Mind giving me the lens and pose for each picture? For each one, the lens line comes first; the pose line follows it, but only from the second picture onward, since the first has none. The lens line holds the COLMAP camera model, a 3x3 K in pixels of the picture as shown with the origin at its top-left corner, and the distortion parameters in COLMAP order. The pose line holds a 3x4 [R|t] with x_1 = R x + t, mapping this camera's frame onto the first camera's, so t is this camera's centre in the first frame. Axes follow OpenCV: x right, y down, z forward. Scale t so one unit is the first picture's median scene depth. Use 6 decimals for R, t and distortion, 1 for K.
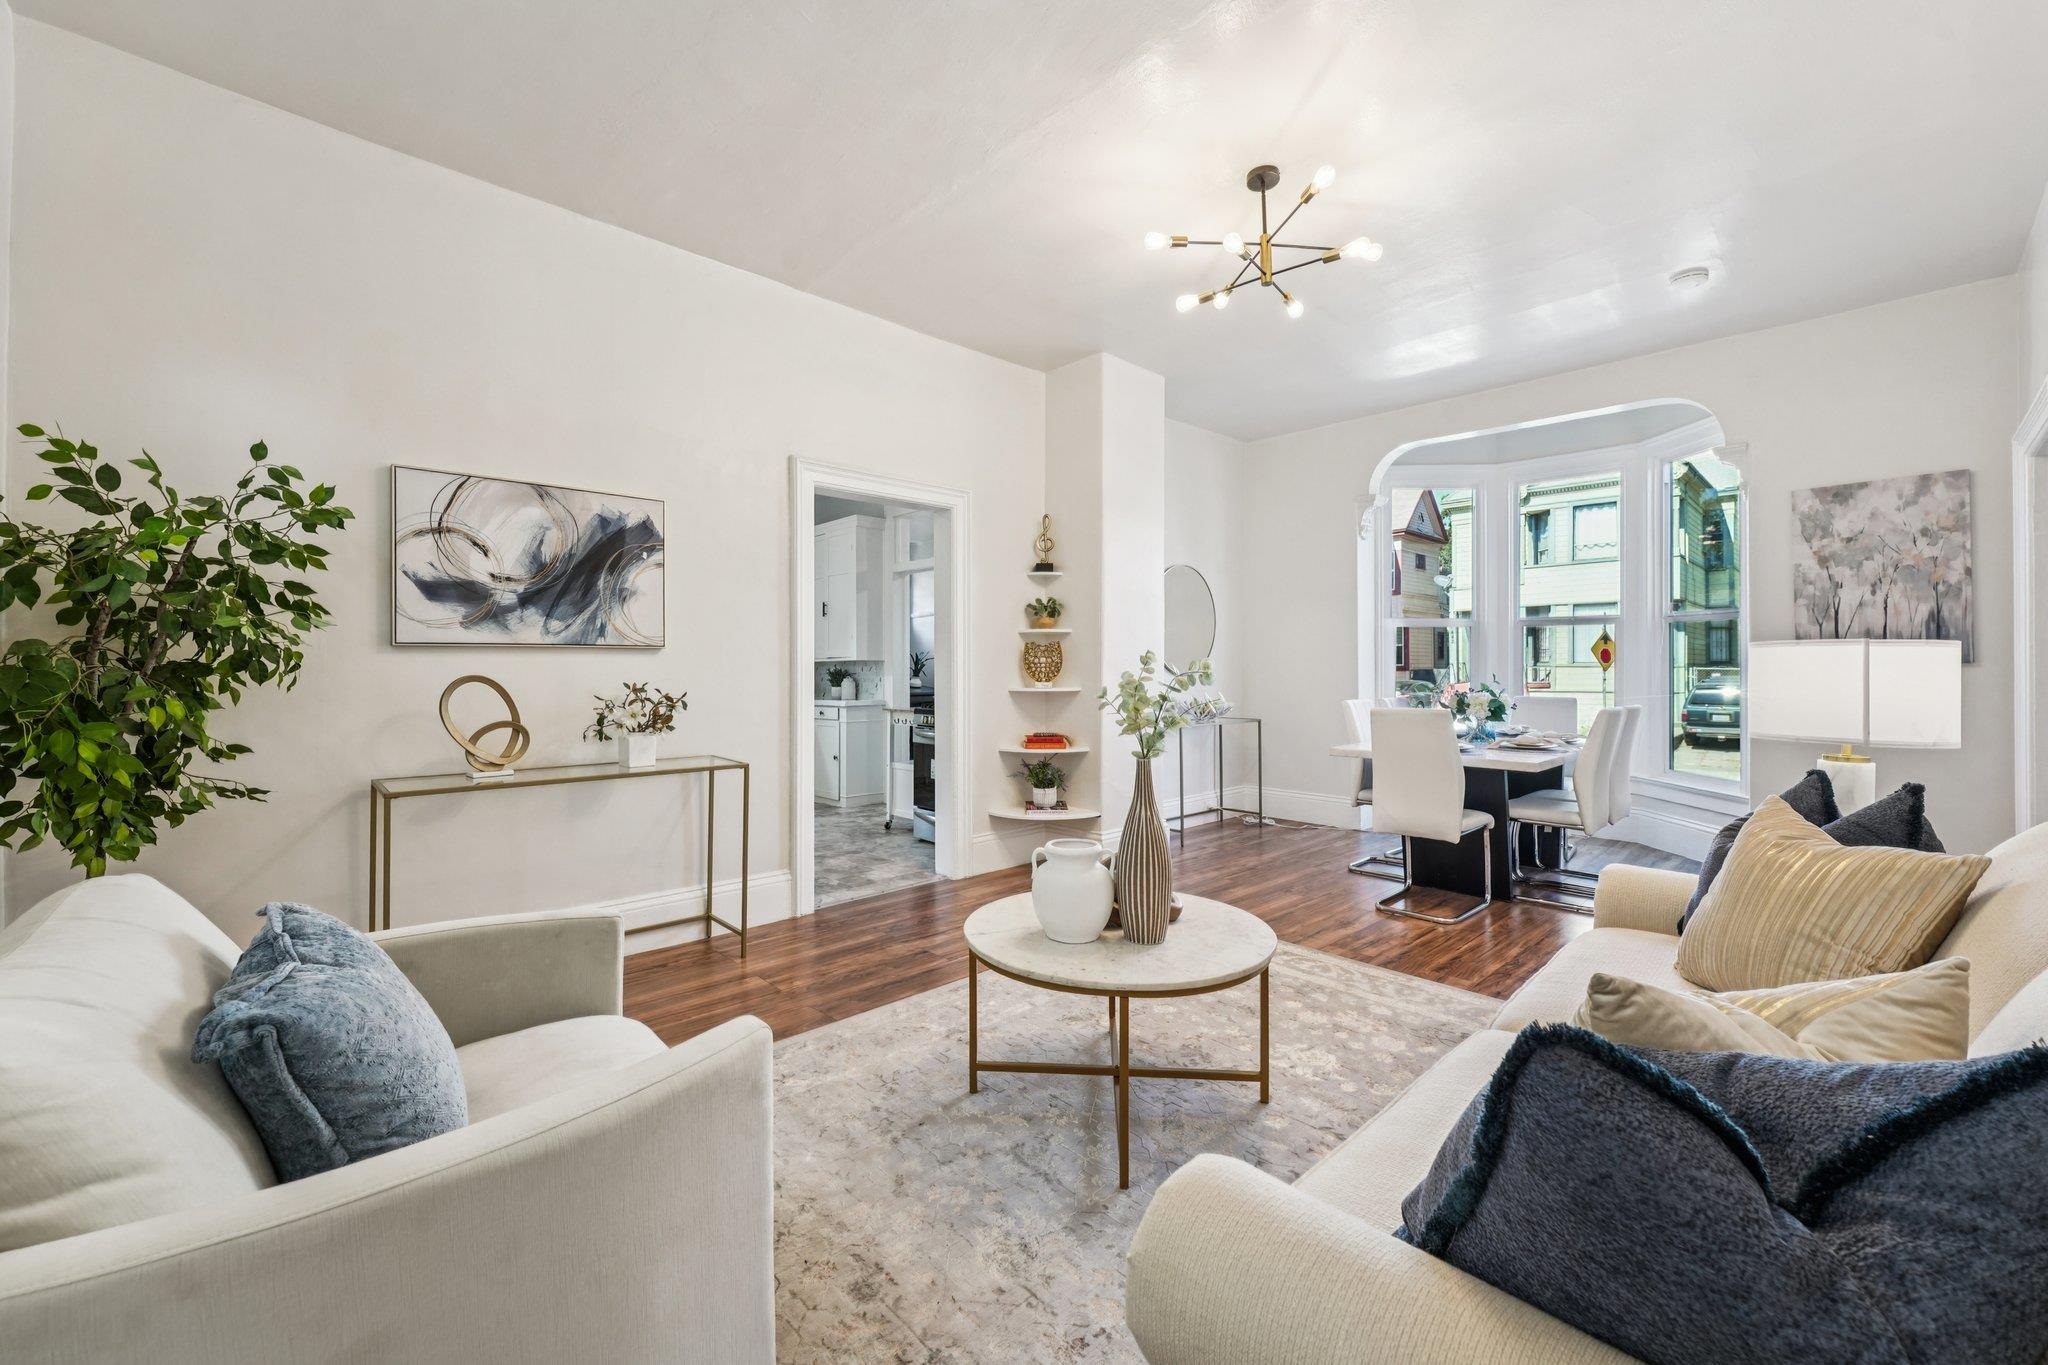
lens RADIAL K [[828.6, 0, 1005.2], [0, 828.6, 659.5], [0, 0, 1]] dist [-0.003768, 0.001032]
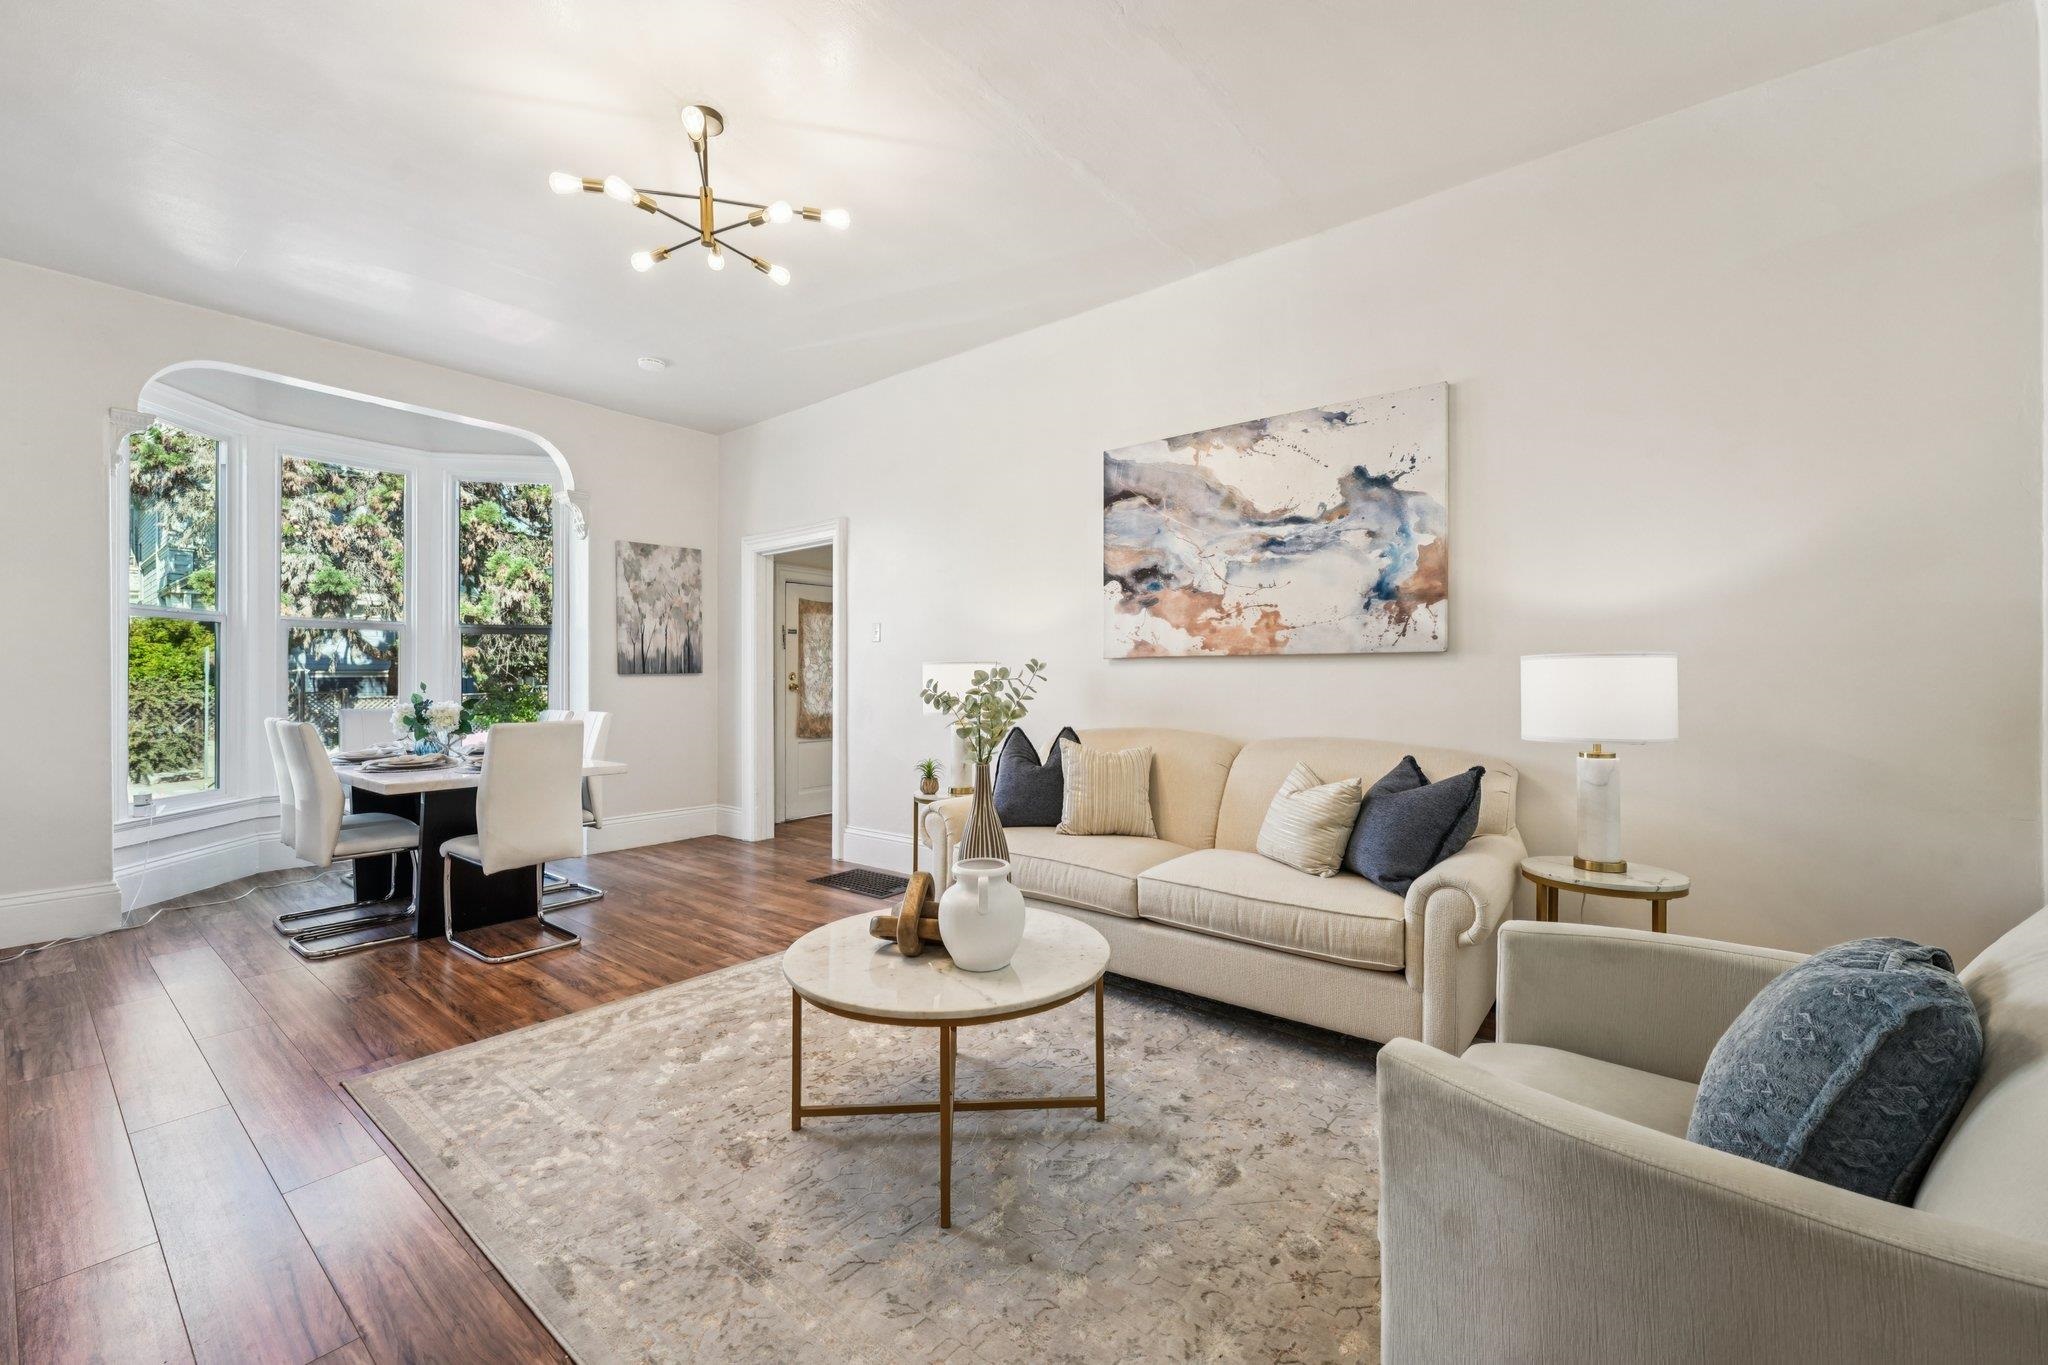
lens RADIAL K [[828.6, 0, 1029.7], [0, 828.6, 678.6], [0, 0, 1]] dist [-0.003768, 0.001032]
pose [[-0.148074, -0.005172, 0.988963, -0.474227], [-0.008896, 0.999953, 0.003898, 0.002873], [-0.988936, -0.008221, -0.148113, 0.602334]]
